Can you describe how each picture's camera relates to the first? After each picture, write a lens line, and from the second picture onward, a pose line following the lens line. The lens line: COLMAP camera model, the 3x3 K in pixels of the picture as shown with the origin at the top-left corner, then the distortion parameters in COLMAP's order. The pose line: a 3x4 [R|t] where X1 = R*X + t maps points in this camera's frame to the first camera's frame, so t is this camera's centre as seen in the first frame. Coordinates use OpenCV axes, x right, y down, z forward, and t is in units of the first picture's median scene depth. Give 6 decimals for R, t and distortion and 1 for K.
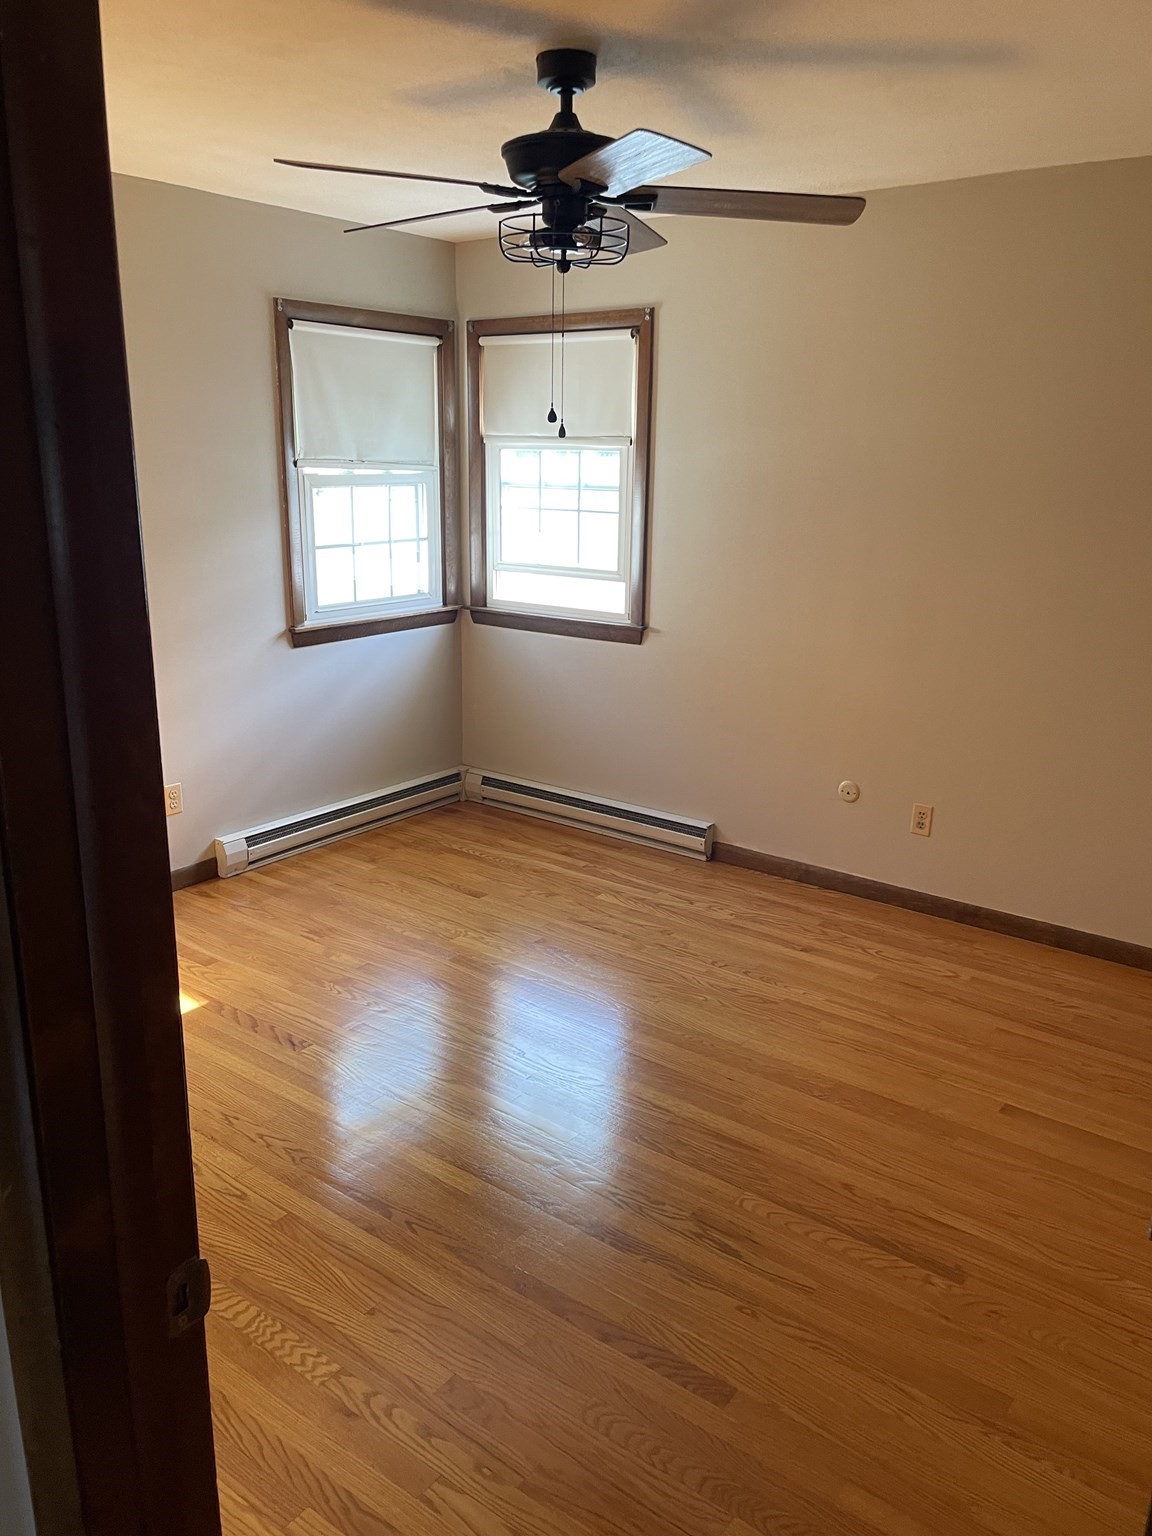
lens RADIAL K [[1167.8, 0, 559.2], [0, 1167.8, 771.9], [0, 0, 1]] dist [0.105917, -0.121170]
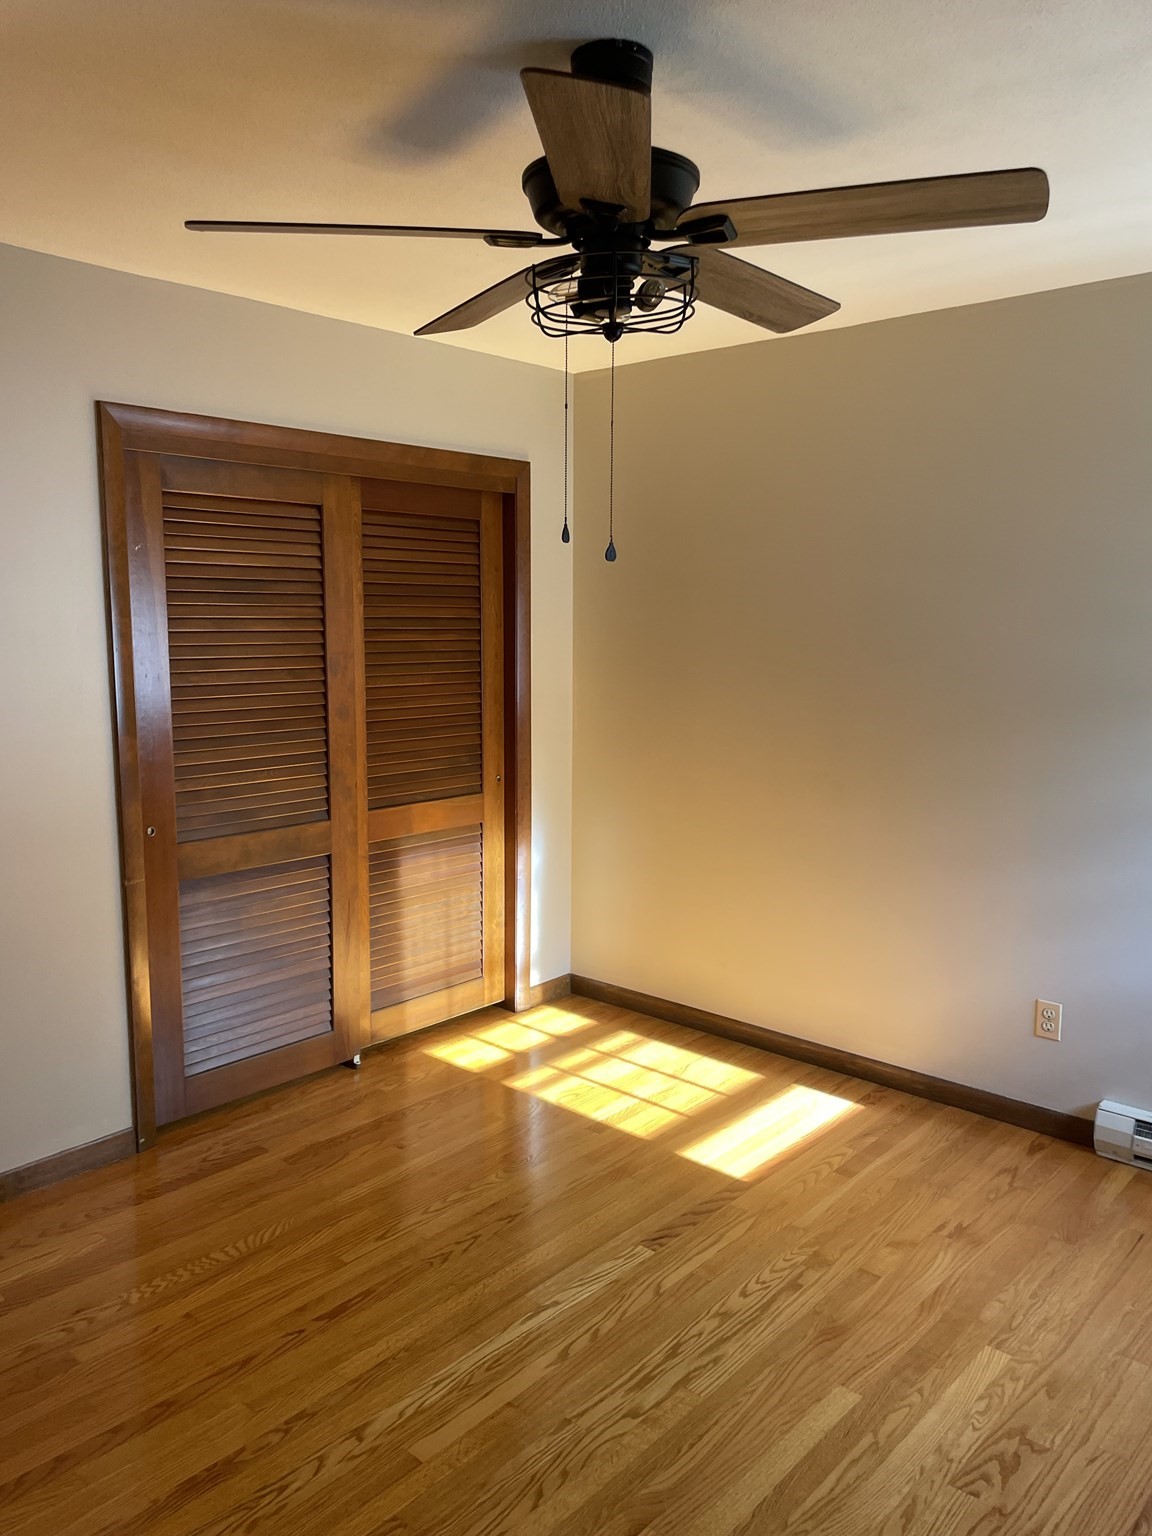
lens RADIAL K [[1167.8, 0, 559.2], [0, 1167.8, 771.9], [0, 0, 1]] dist [0.105917, -0.121170]
pose [[-0.071849, 0.129960, -0.988913, 0.495258], [-0.267299, 0.952699, 0.144622, -0.172597], [0.960931, 0.274726, -0.033712, 0.691942]]
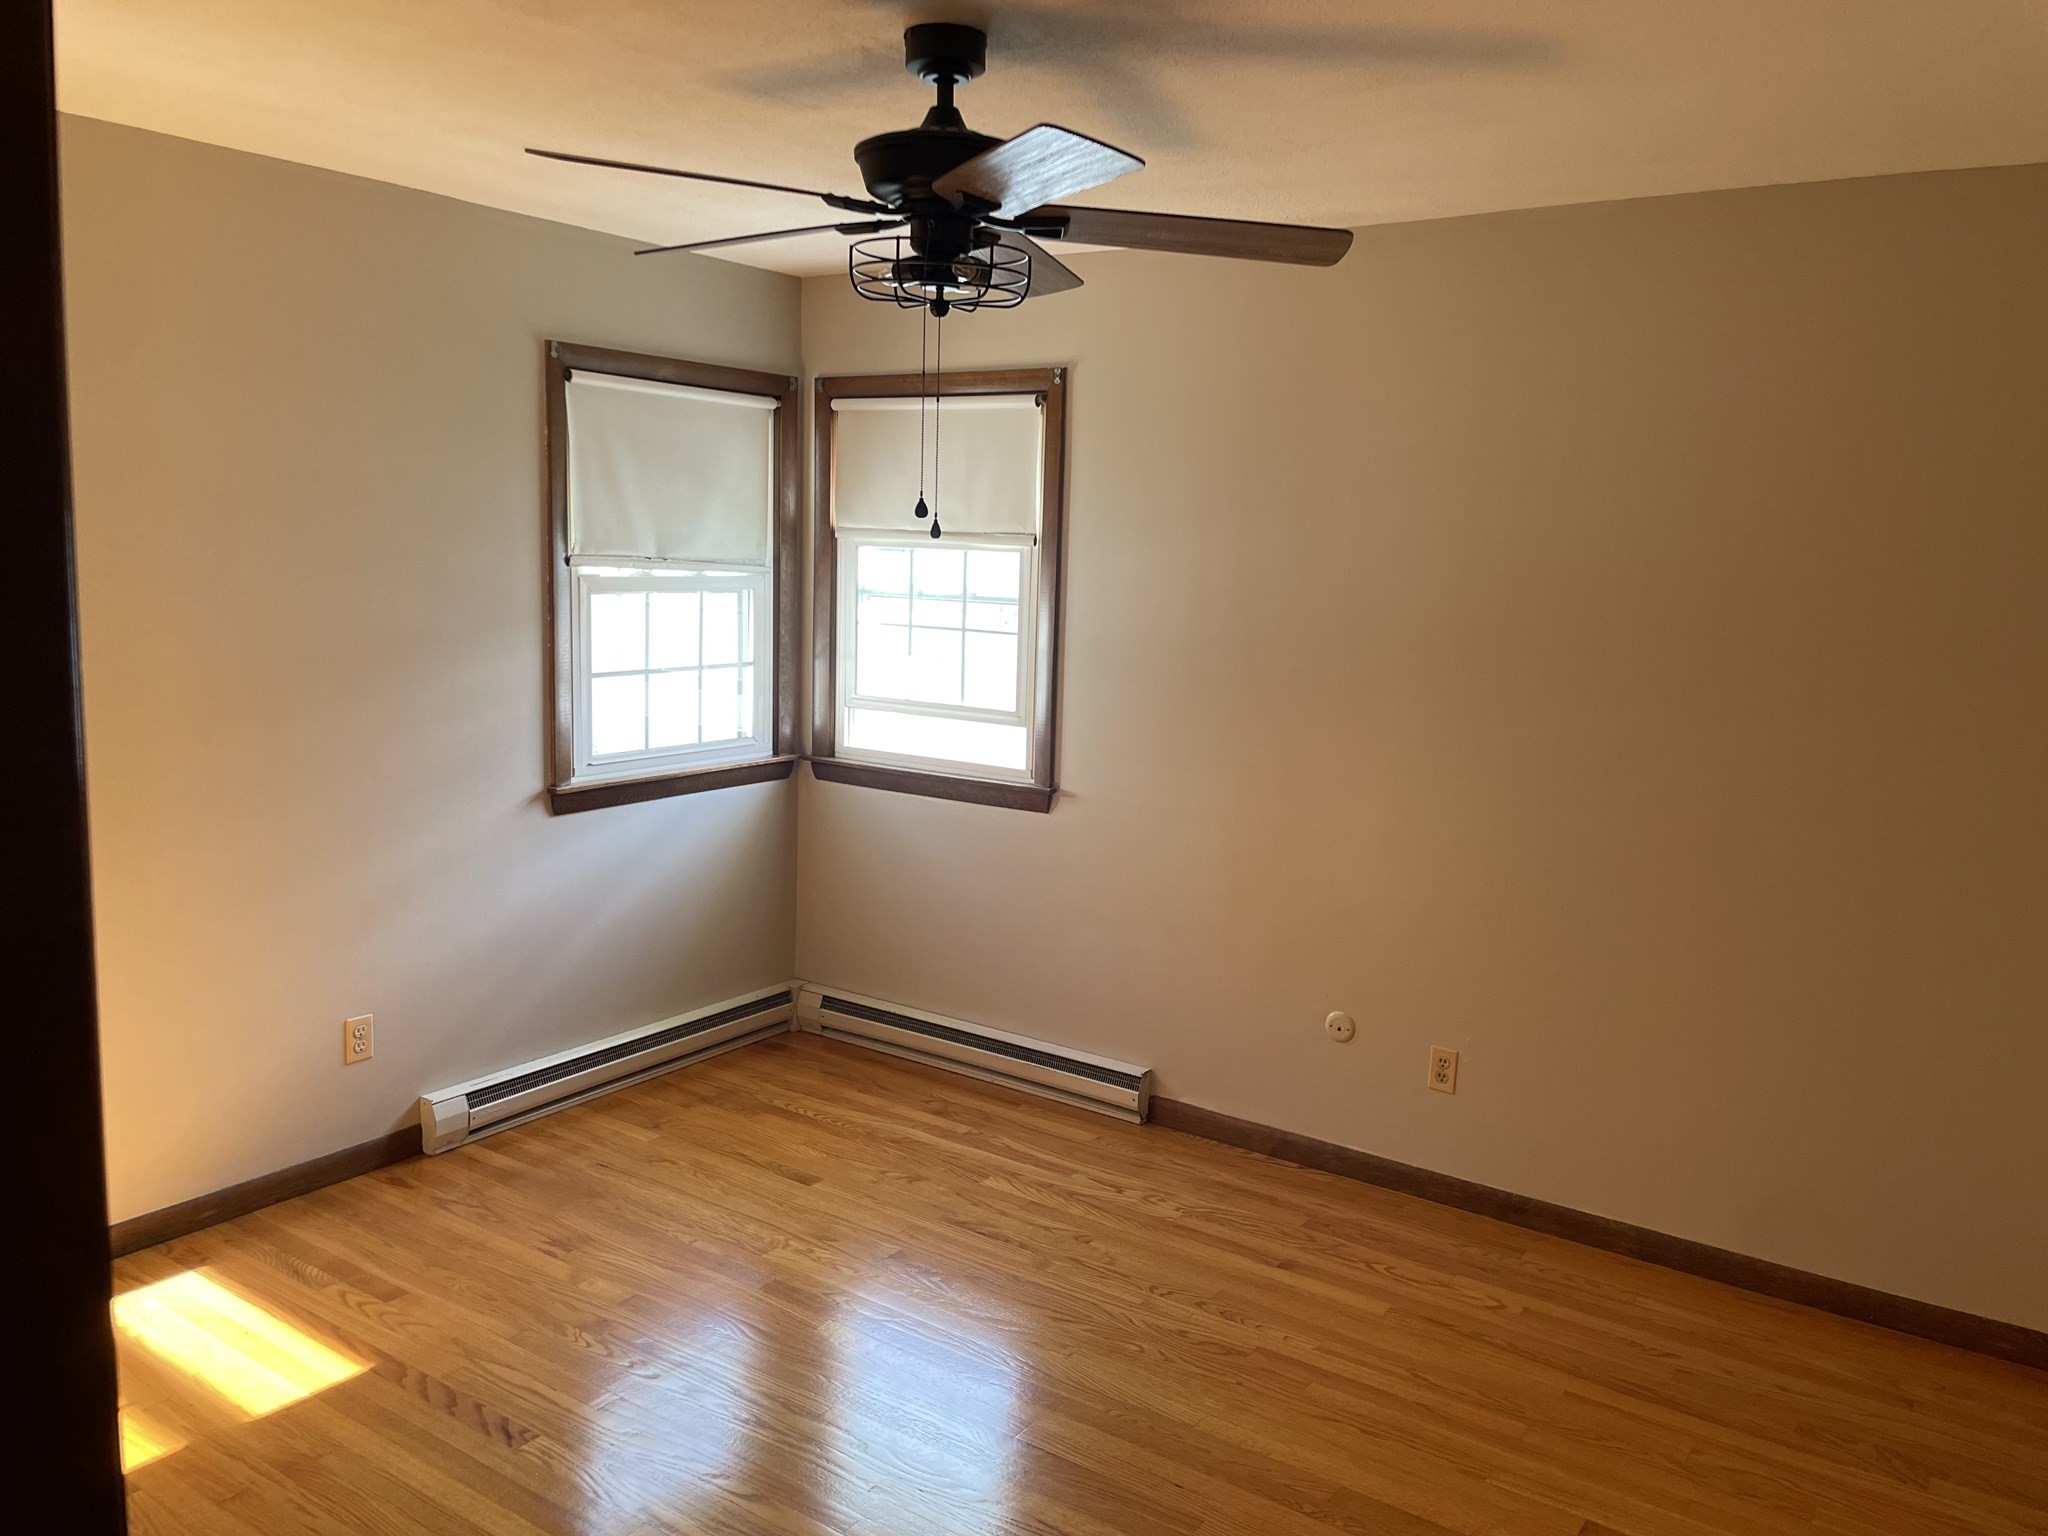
lens RADIAL K [[1557.1, 0, 1024.0], [0, 1557.1, 768.0], [0, 0, 1]] dist [0.105917, -0.121170]
pose [[0.998564, 0.012313, 0.052134, 0.005855], [-0.005792, 0.992337, -0.123426, -0.022115], [-0.053254, 0.122947, 0.990983, 0.059951]]
